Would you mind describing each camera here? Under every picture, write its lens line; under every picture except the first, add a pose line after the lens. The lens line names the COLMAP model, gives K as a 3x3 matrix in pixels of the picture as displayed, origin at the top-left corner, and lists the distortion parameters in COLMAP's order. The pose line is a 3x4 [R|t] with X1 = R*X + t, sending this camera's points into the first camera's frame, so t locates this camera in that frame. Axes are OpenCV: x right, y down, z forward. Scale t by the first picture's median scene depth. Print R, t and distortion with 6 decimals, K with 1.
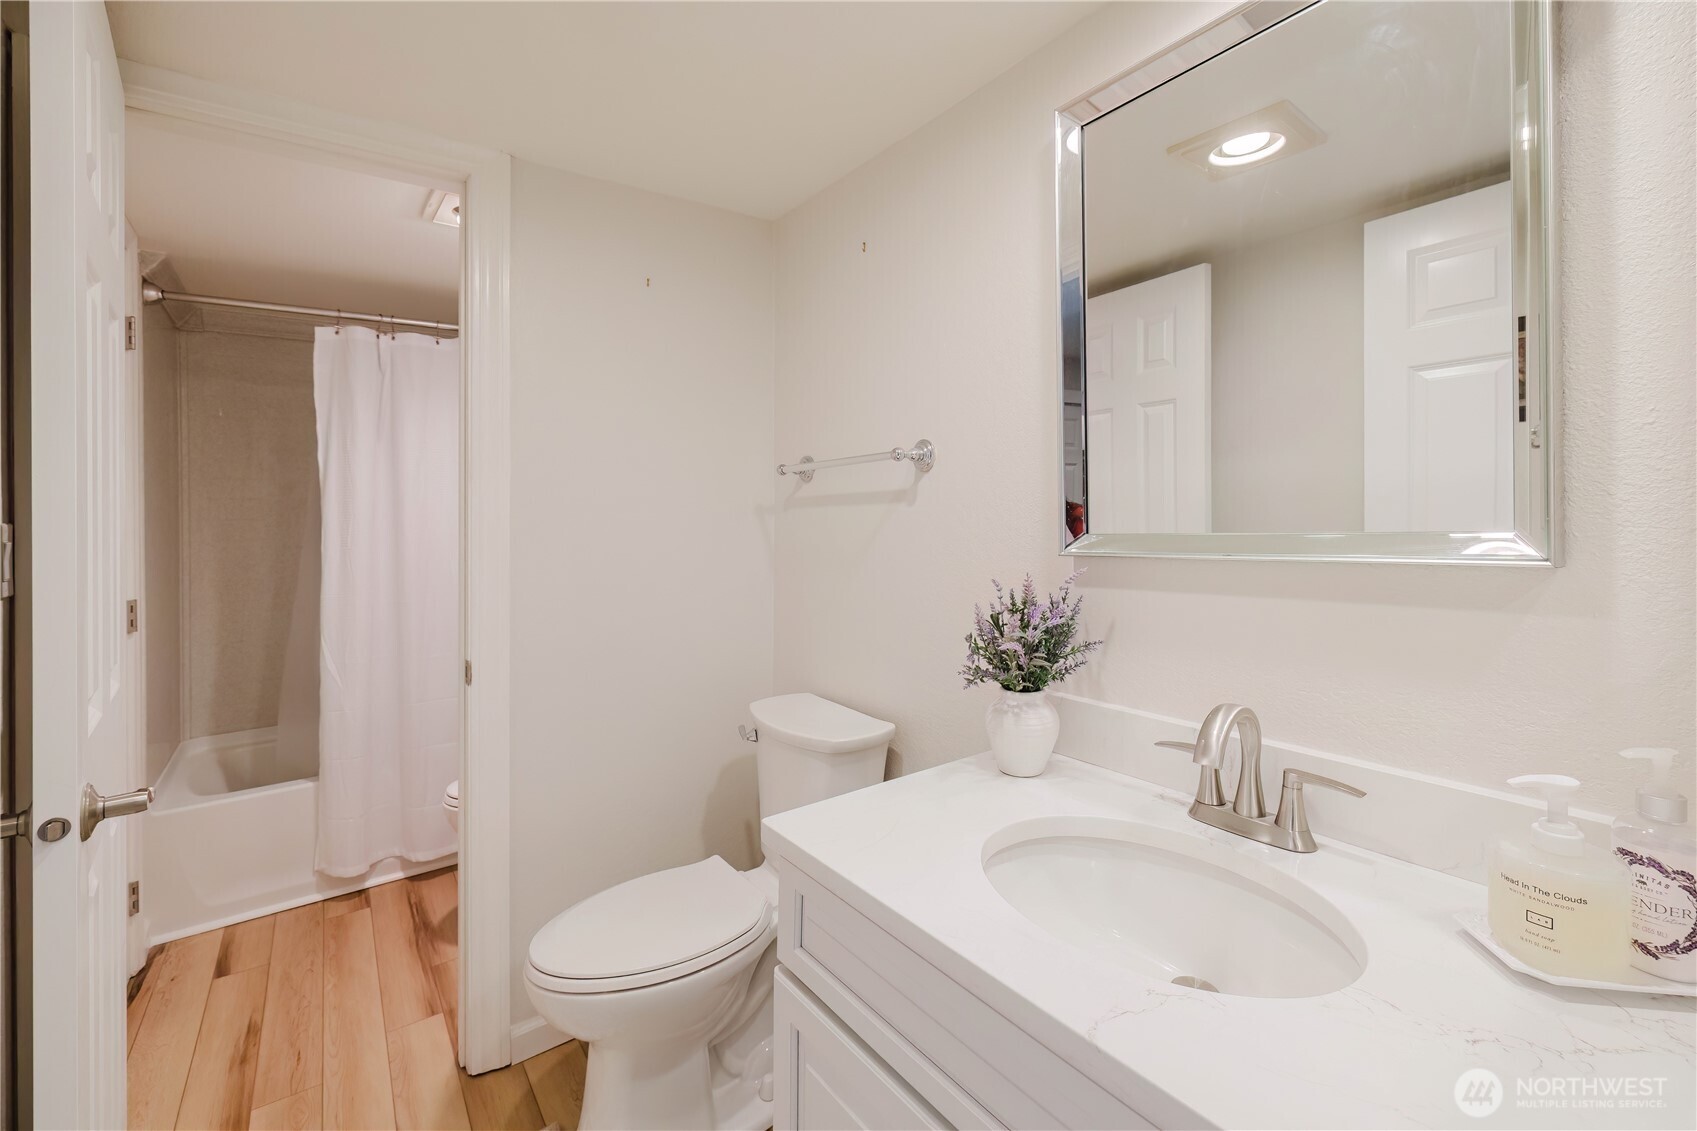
lens RADIAL K [[718.6, 0, 839.4], [0, 718.6, 566.6], [0, 0, 1]] dist [0.004284, -0.000567]
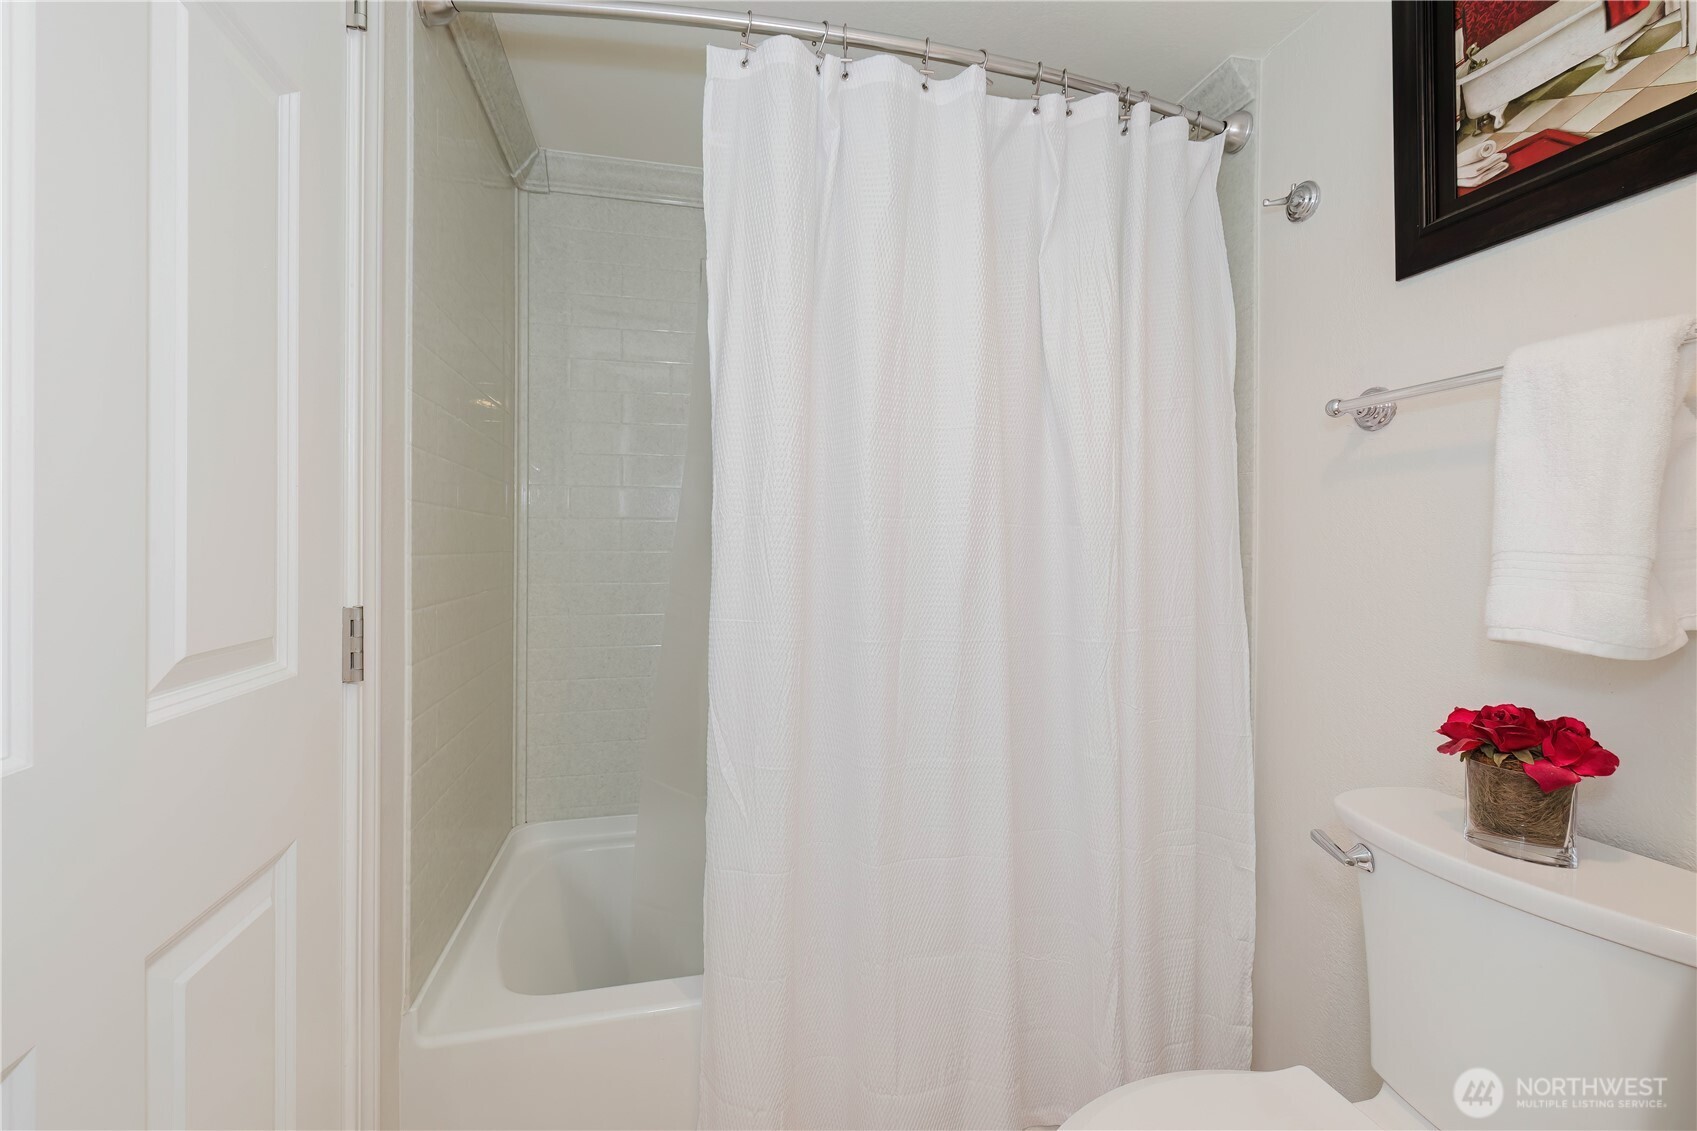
lens RADIAL K [[718.6, 0, 854.1], [0, 718.6, 570.7], [0, 0, 1]] dist [0.004284, -0.000567]
pose [[0.929939, -0.000071, -0.367714, -0.445116], [-0.006811, 0.999825, -0.017418, 0.024721], [0.367651, 0.018702, 0.929776, 0.576684]]
